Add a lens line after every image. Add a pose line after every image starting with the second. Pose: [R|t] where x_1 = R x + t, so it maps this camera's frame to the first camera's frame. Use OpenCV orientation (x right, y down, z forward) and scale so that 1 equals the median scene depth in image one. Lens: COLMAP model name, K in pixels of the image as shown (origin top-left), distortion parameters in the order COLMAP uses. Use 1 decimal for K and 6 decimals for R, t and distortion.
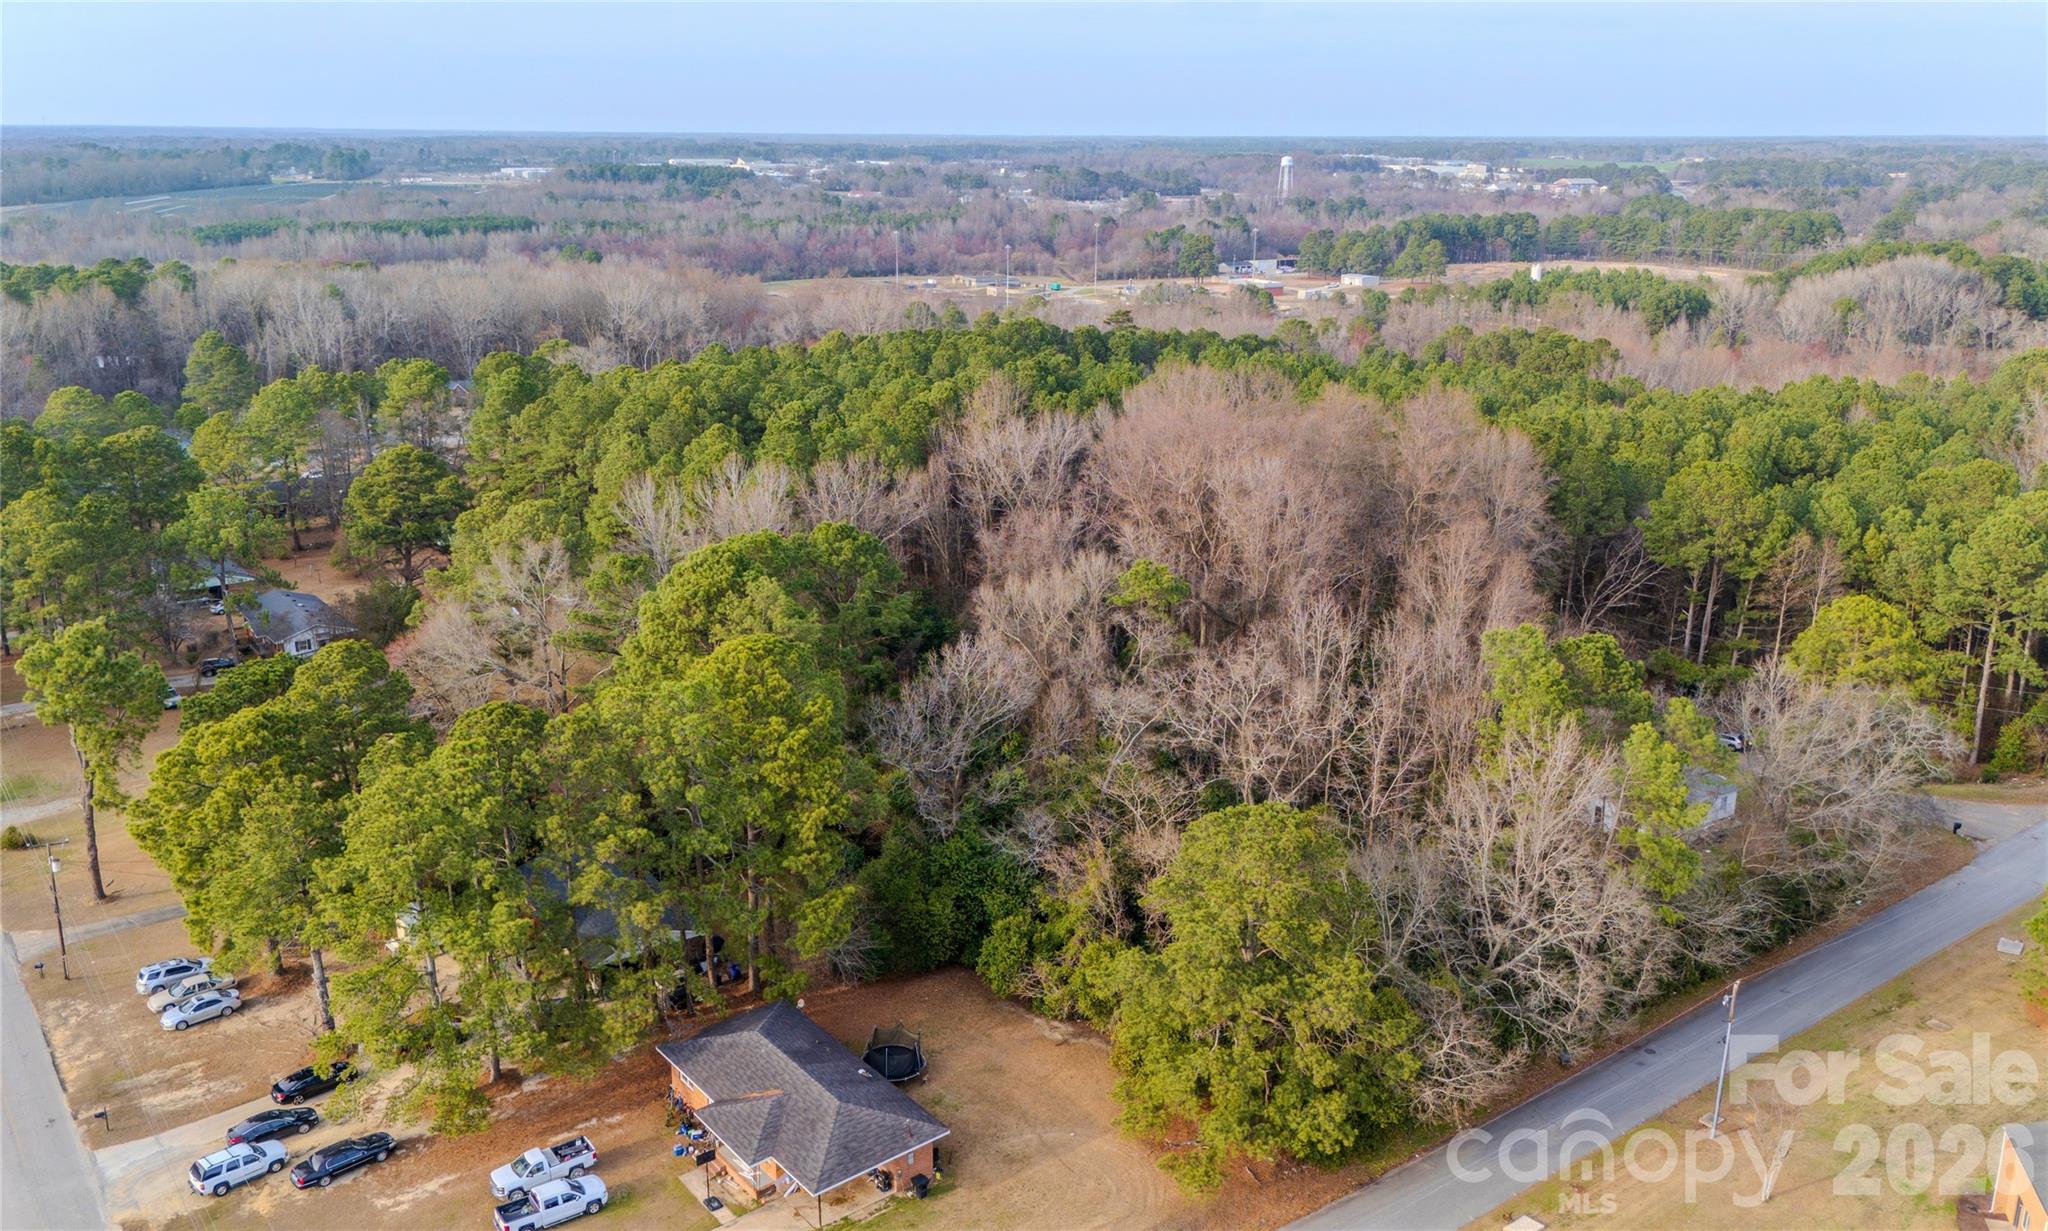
lens RADIAL K [[1626.7, 0, 1033.4], [0, 1626.7, 610.6], [0, 0, 1]] dist [0.071062, -0.062070]
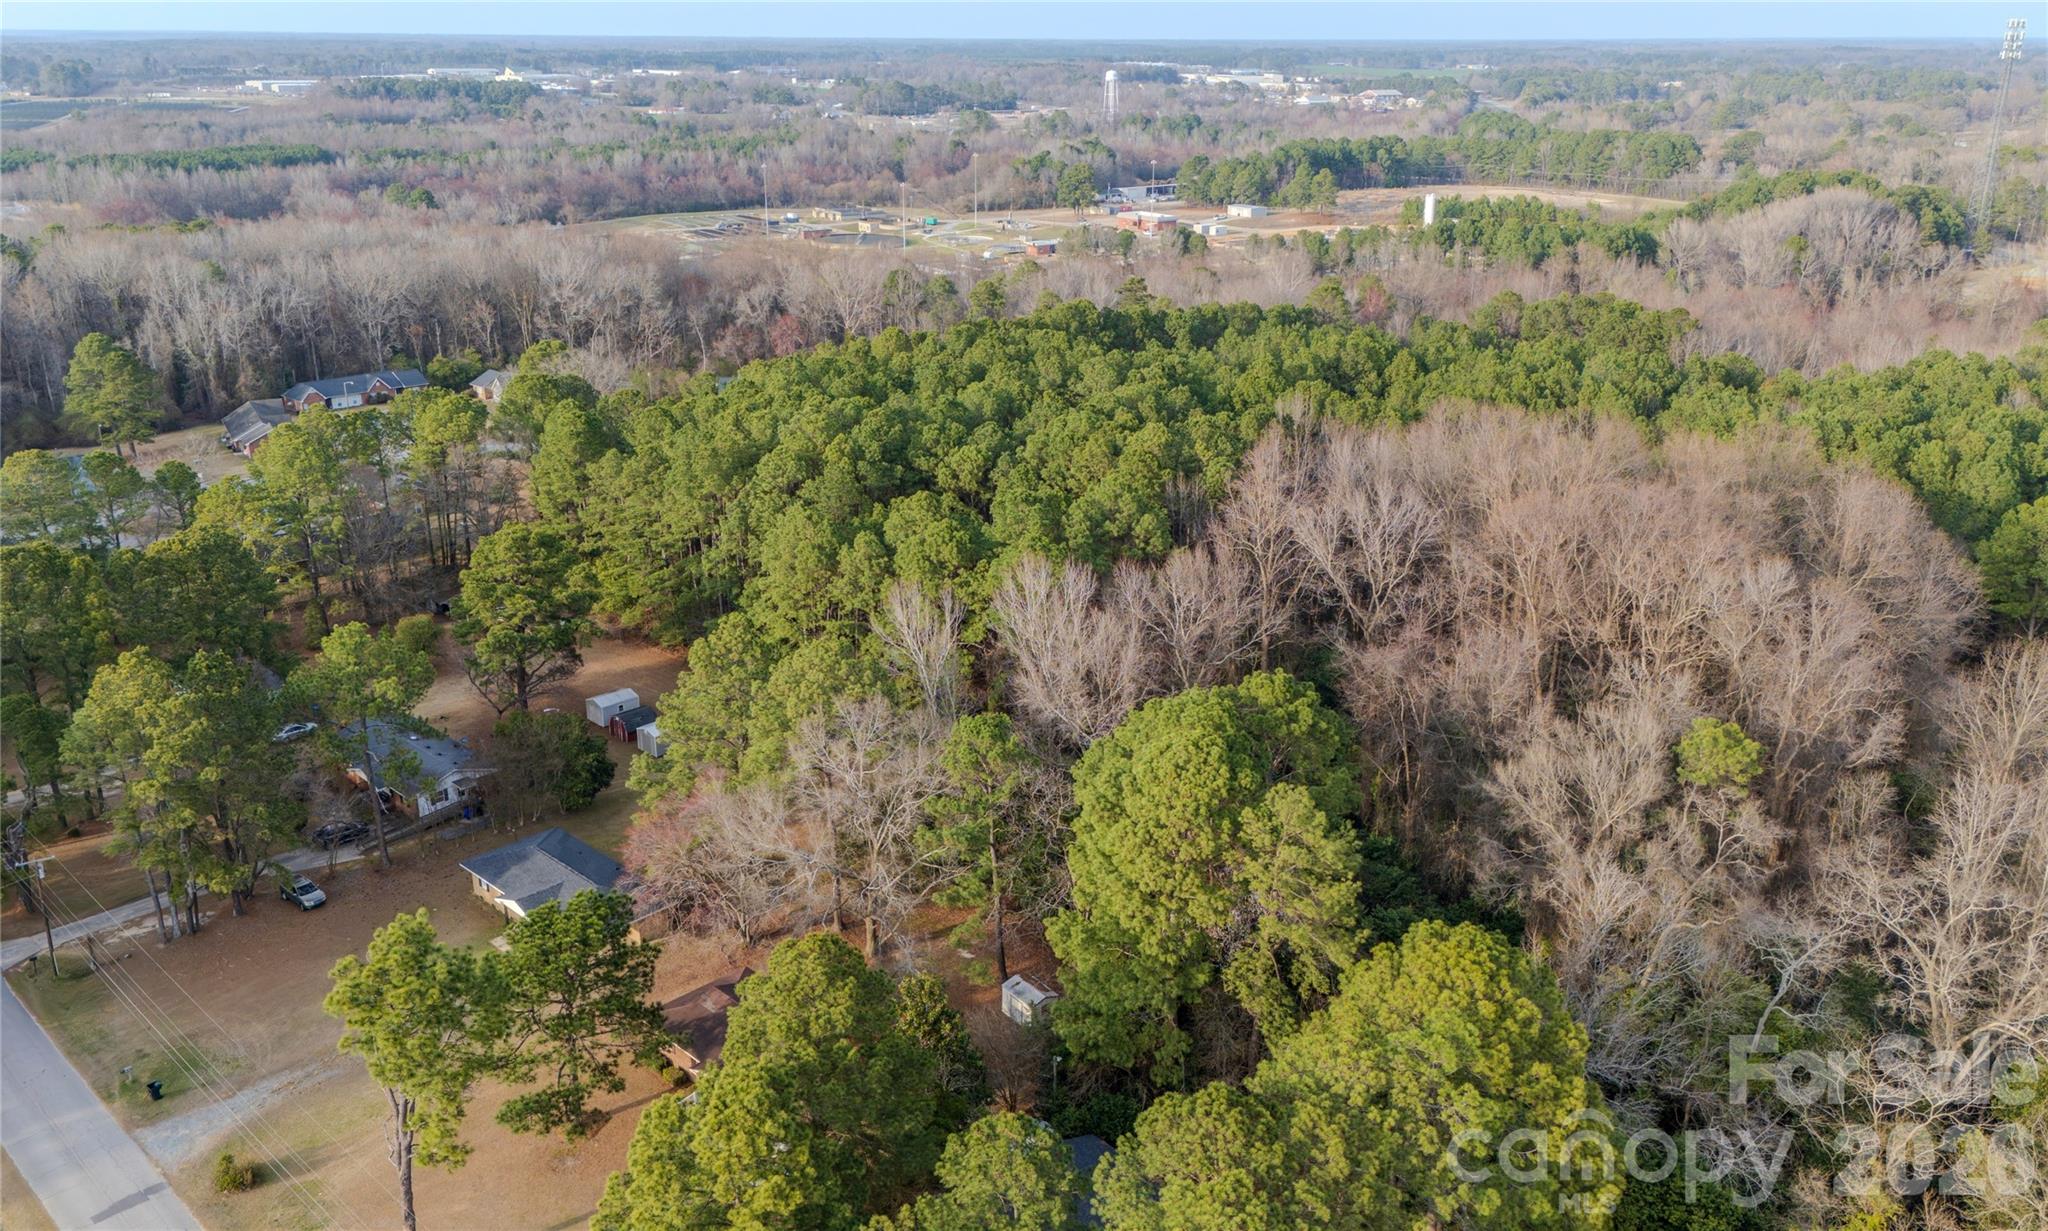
lens RADIAL K [[1626.7, 0, 1037.6], [0, 1626.7, 602.8], [0, 0, 1]] dist [0.071062, -0.062070]
pose [[0.990079, -0.047990, 0.132066, -0.285993], [0.041357, 0.997763, 0.052520, -0.114632], [-0.134291, -0.046537, 0.989849, 0.194734]]
